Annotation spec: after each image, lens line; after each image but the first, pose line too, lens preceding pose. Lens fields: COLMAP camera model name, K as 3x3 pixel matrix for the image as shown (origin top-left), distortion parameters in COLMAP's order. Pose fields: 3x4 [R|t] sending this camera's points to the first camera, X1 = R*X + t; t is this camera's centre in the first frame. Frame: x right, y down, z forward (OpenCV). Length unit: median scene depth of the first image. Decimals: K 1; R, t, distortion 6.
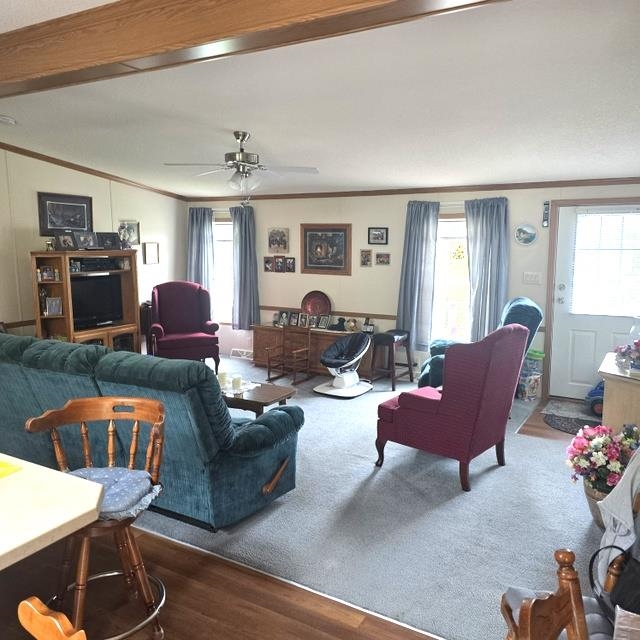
lens RADIAL K [[557.3, 0, 322.6], [0, 557.3, 304.6], [0, 0, 1]] dist [0.047763, -0.010766]
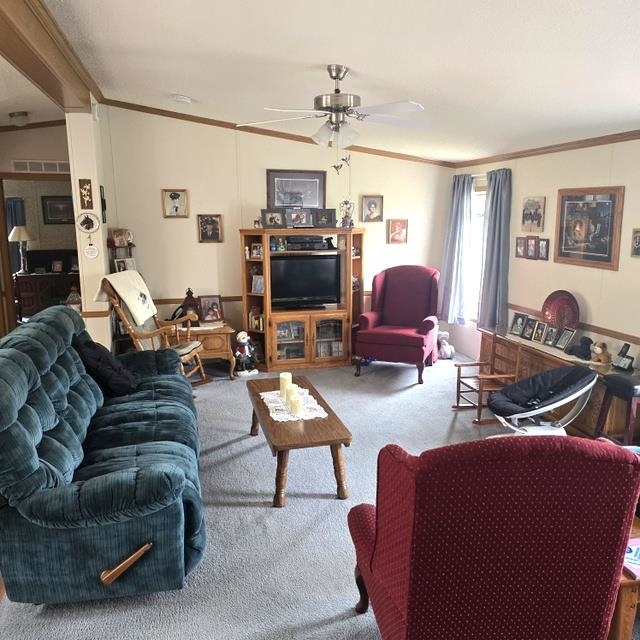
lens RADIAL K [[557.3, 0, 322.6], [0, 557.3, 304.6], [0, 0, 1]] dist [0.047763, -0.010766]
pose [[0.702363, 0.104607, -0.704091, 0.259297], [-0.071390, 0.994508, 0.076539, -0.038670], [0.708230, -0.003493, 0.705973, 0.324770]]
